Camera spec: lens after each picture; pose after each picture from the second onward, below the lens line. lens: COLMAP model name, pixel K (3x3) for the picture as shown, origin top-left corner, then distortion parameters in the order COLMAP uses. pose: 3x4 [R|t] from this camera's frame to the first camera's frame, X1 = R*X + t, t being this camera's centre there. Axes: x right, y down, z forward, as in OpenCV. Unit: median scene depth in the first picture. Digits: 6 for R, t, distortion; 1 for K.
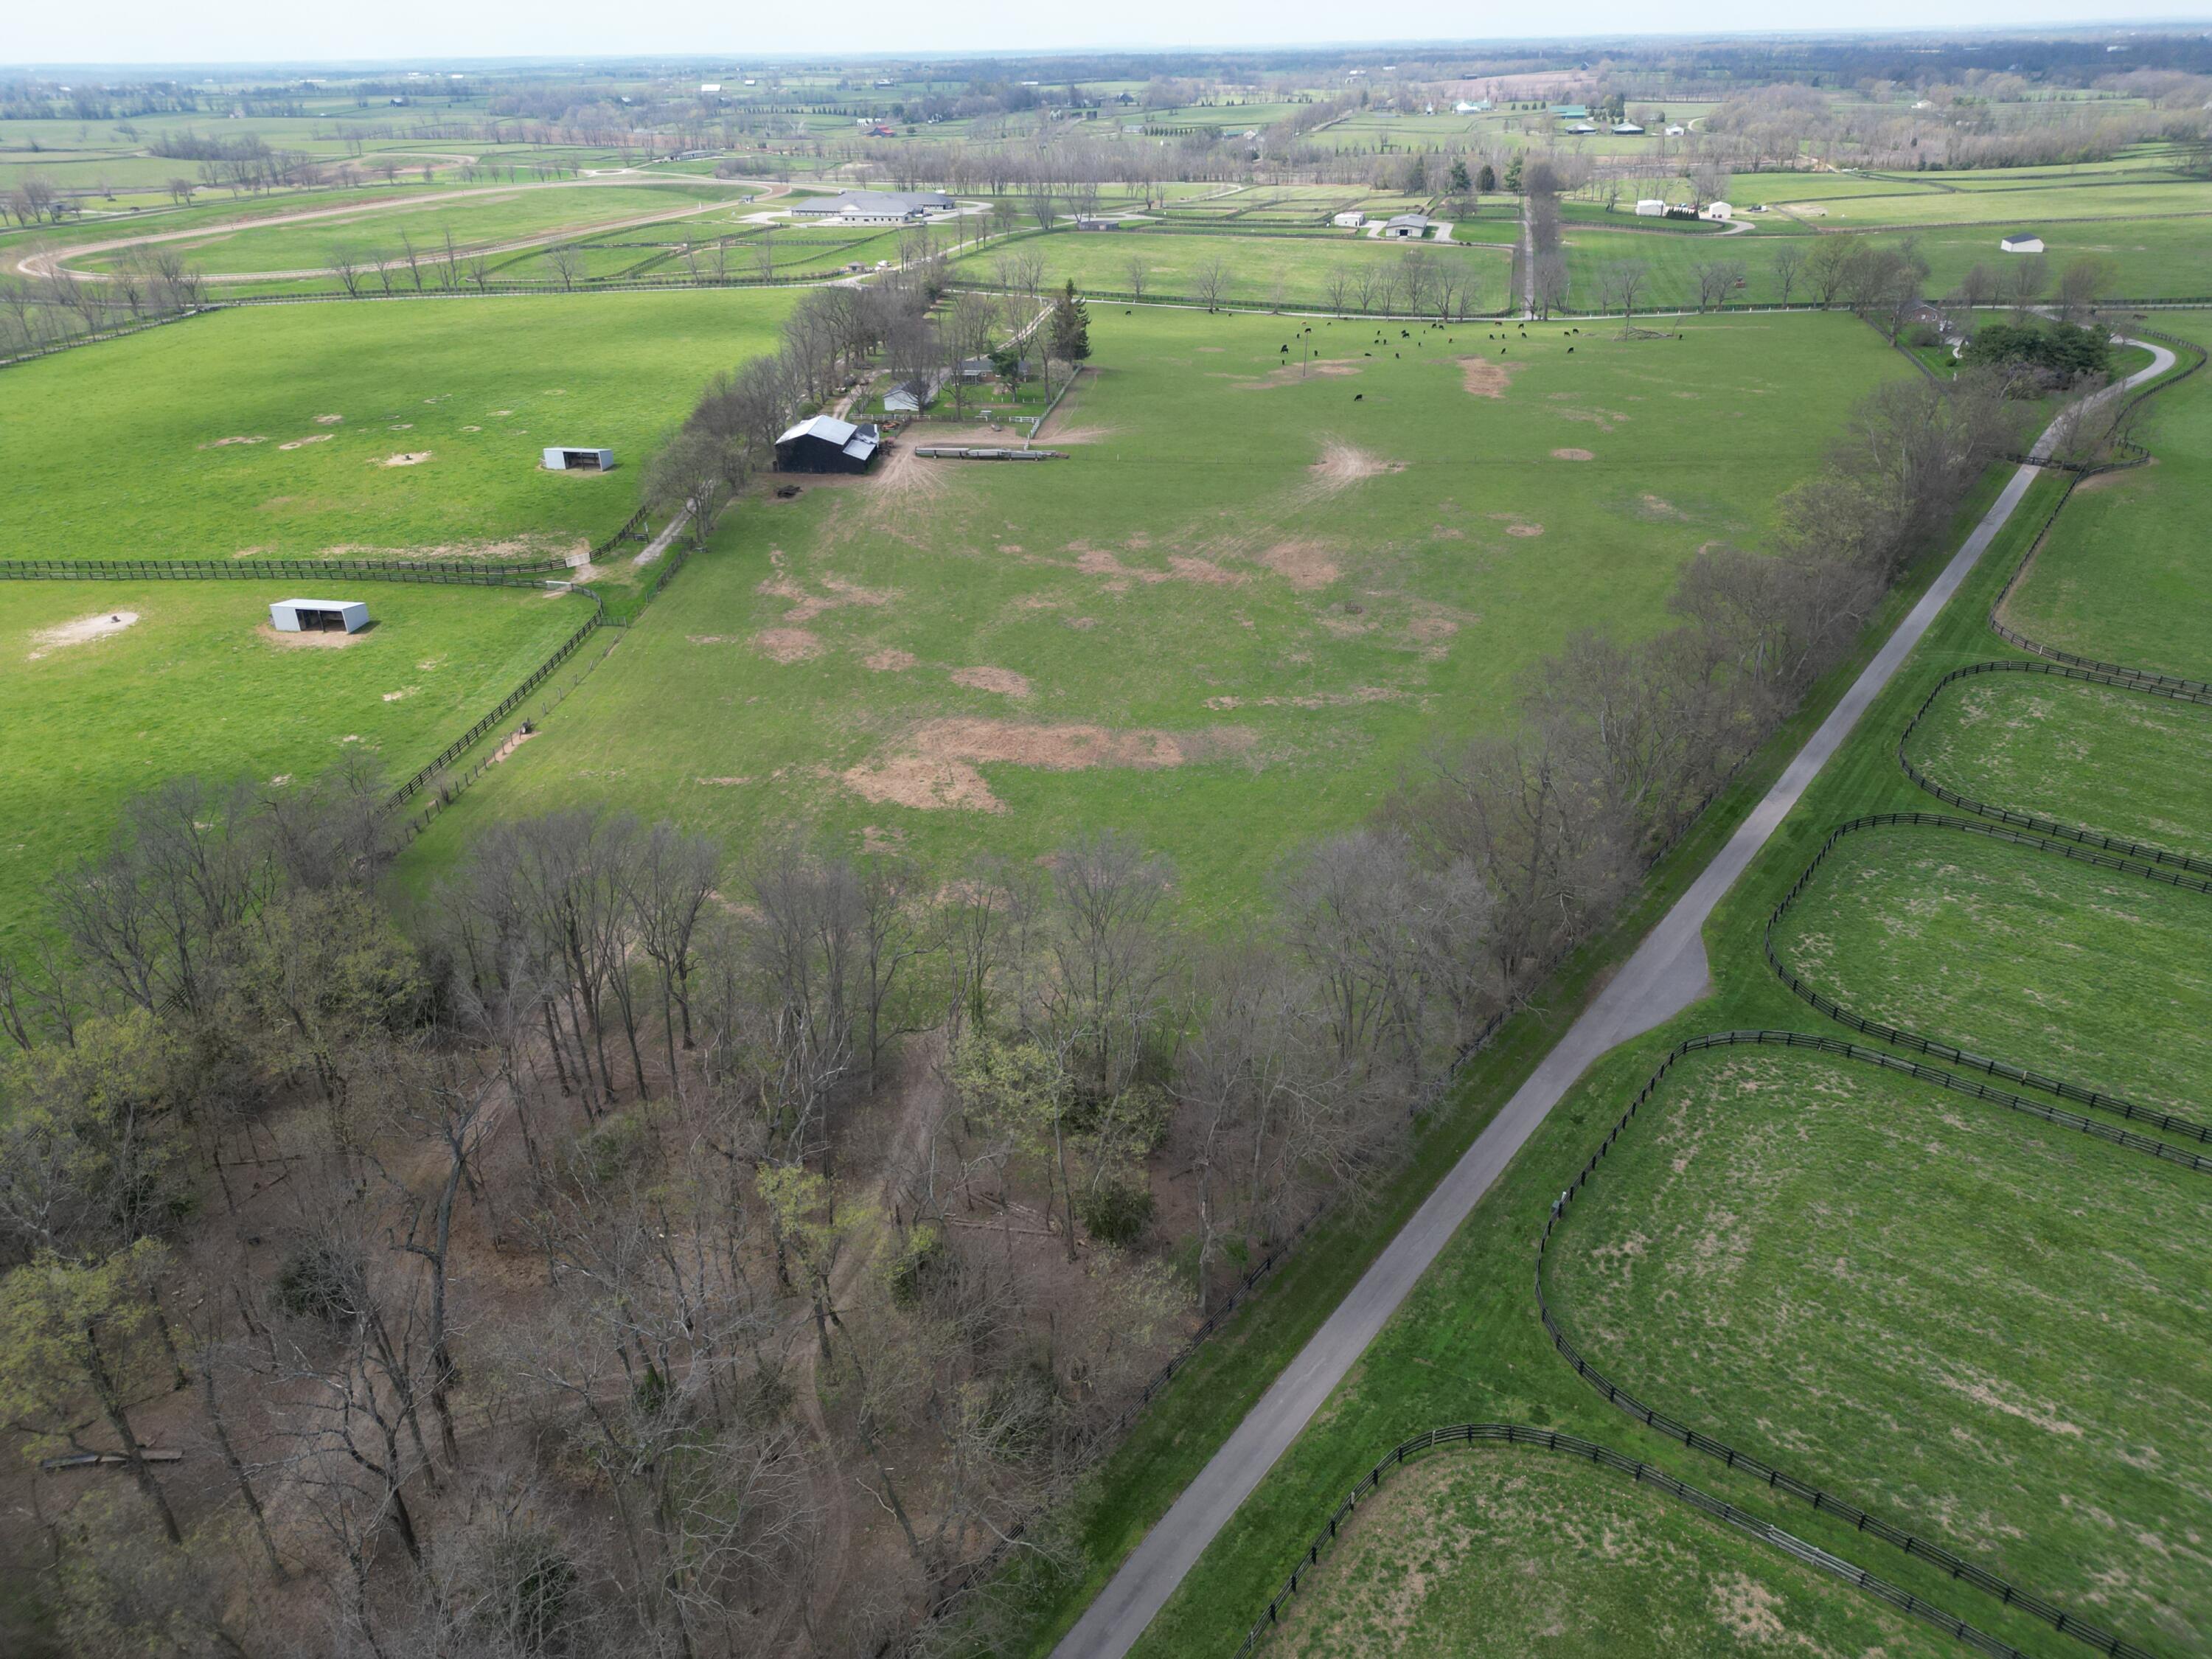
lens RADIAL K [[1539.5, 0, 1106.0], [0, 1539.5, 829.5], [0, 0, 1]] dist [0.082622, -0.084852]
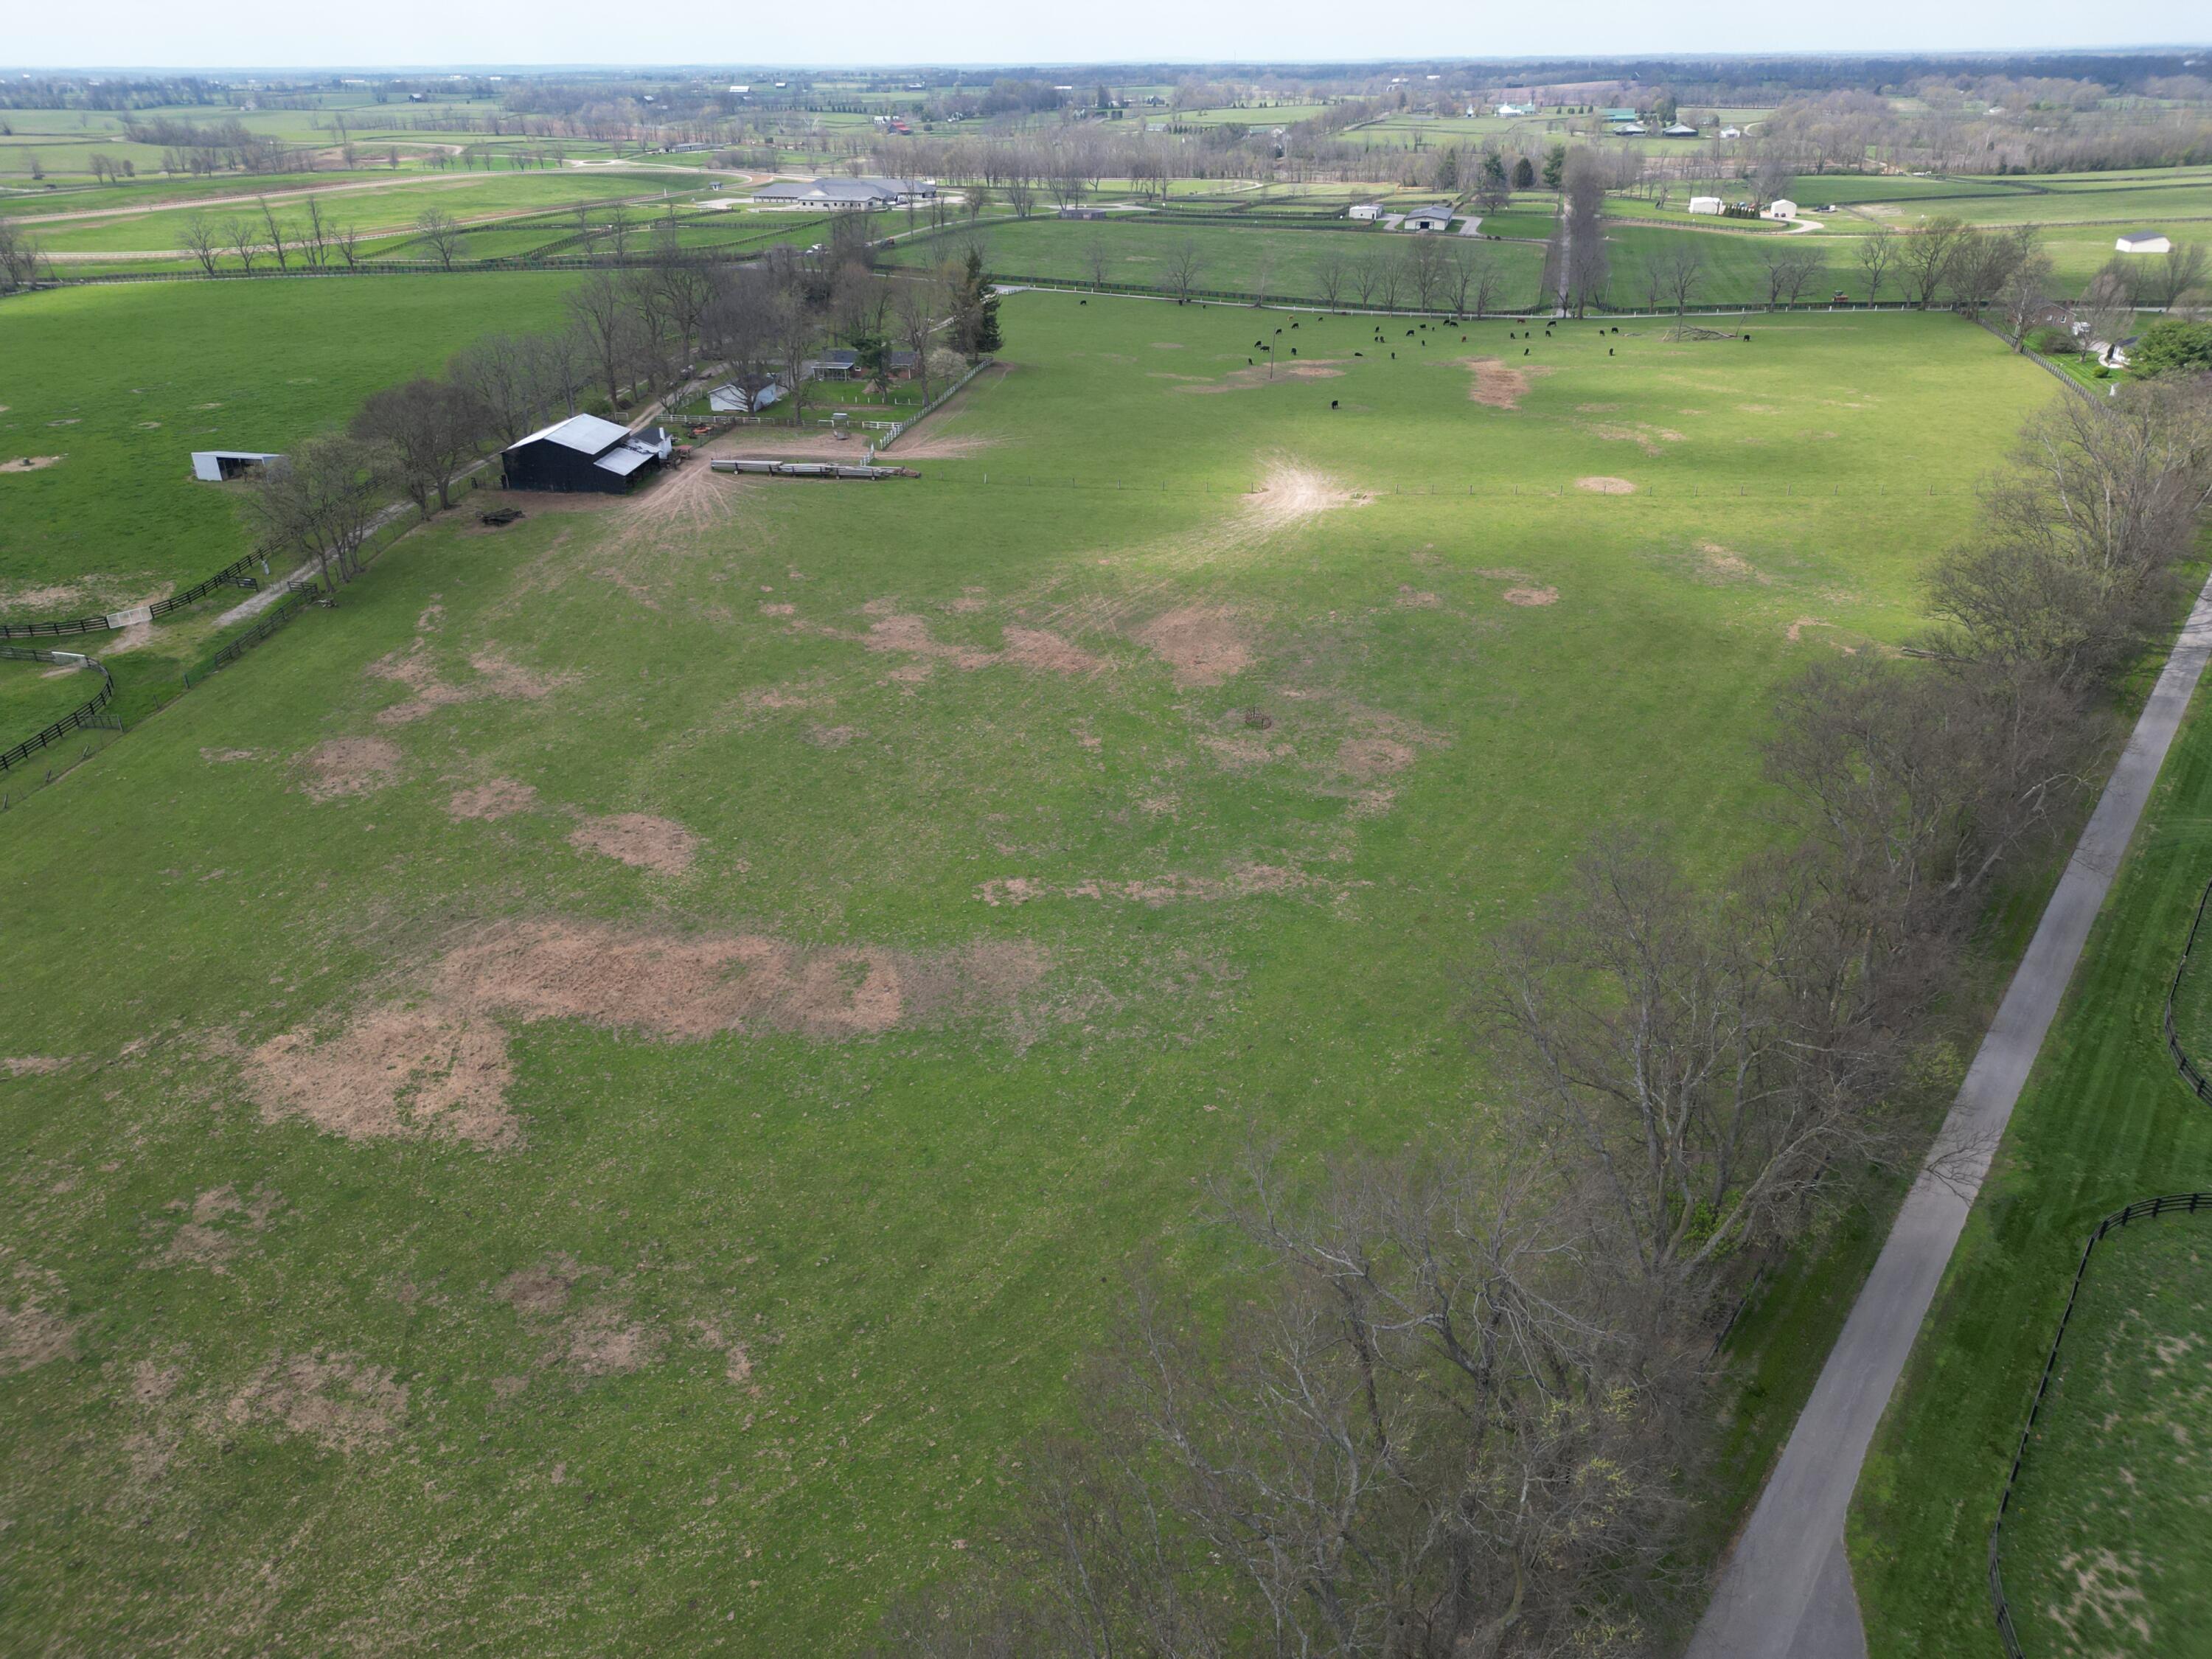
lens RADIAL K [[1539.5, 0, 1106.0], [0, 1539.5, 829.5], [0, 0, 1]] dist [0.082622, -0.084852]
pose [[0.999552, 0.021013, -0.021297, 0.053271], [-0.021171, 0.999750, -0.007232, -0.043449], [0.021139, 0.007679, 0.999747, 0.167096]]
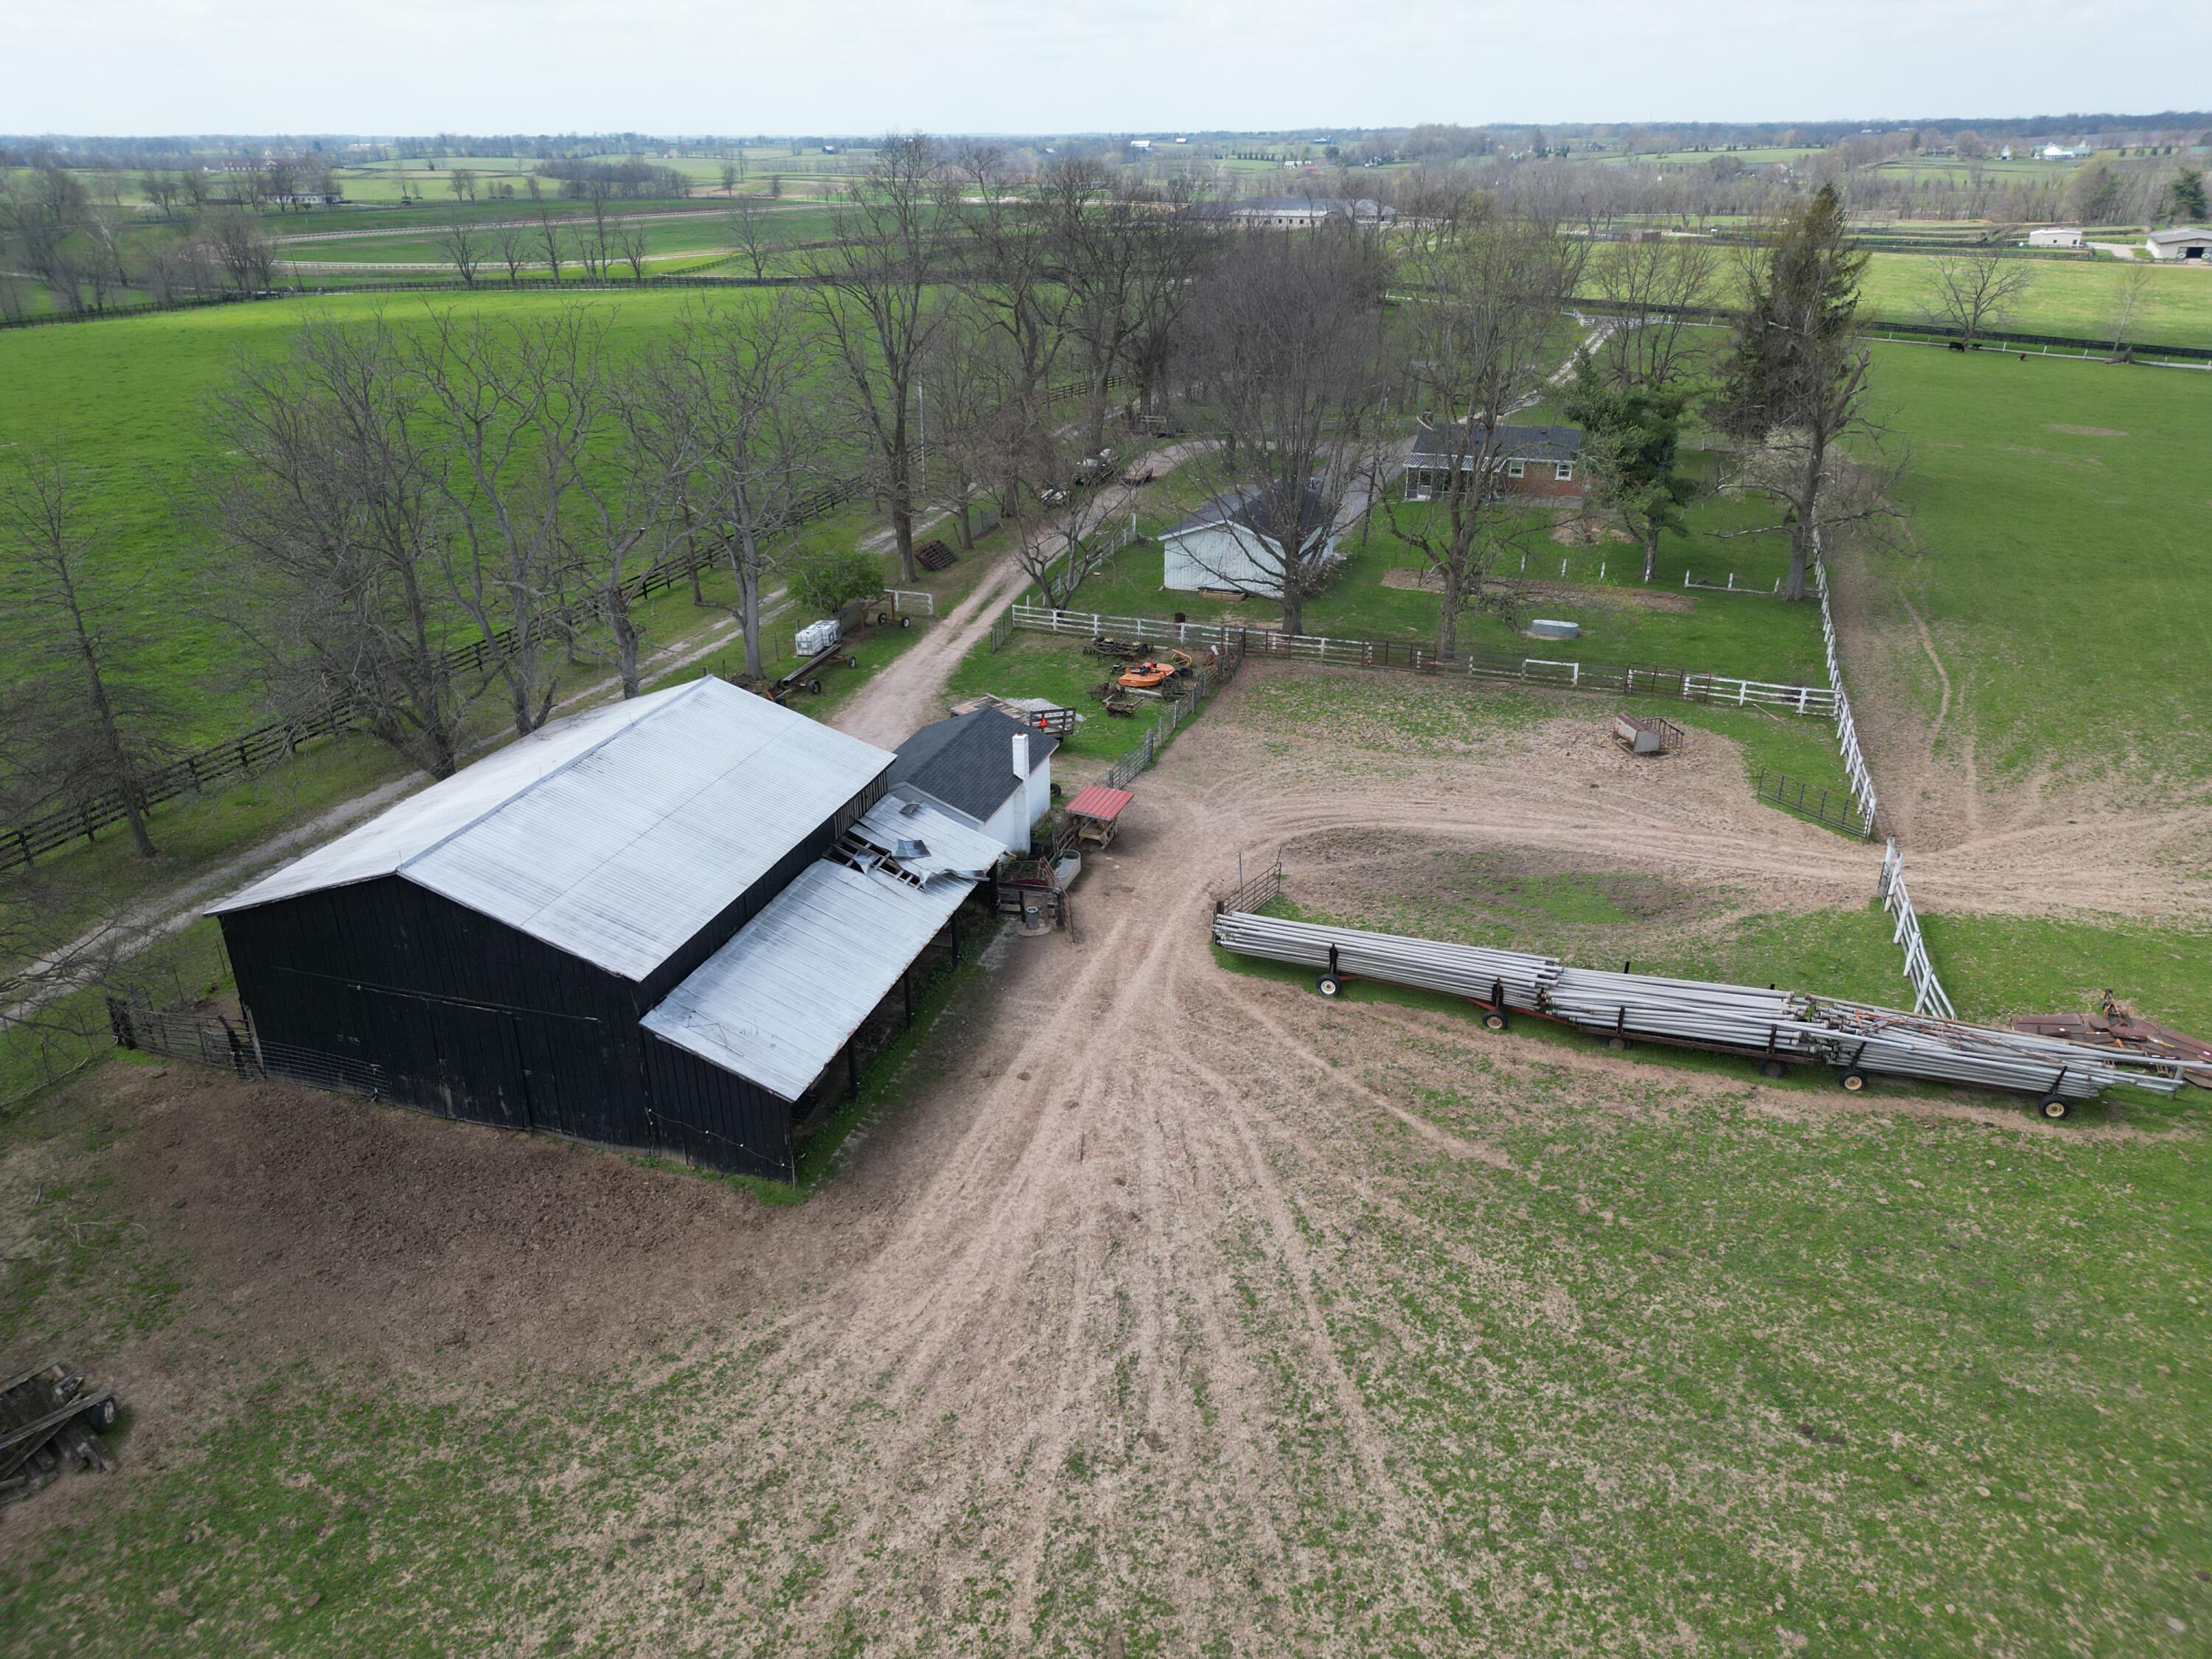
lens RADIAL K [[1539.5, 0, 1106.0], [0, 1539.5, 829.5], [0, 0, 1]] dist [0.082622, -0.084852]
pose [[0.968105, 0.111709, -0.224264, -0.062043], [-0.121265, 0.992189, -0.029258, -0.156660], [0.219244, 0.055520, 0.974089, 0.527123]]
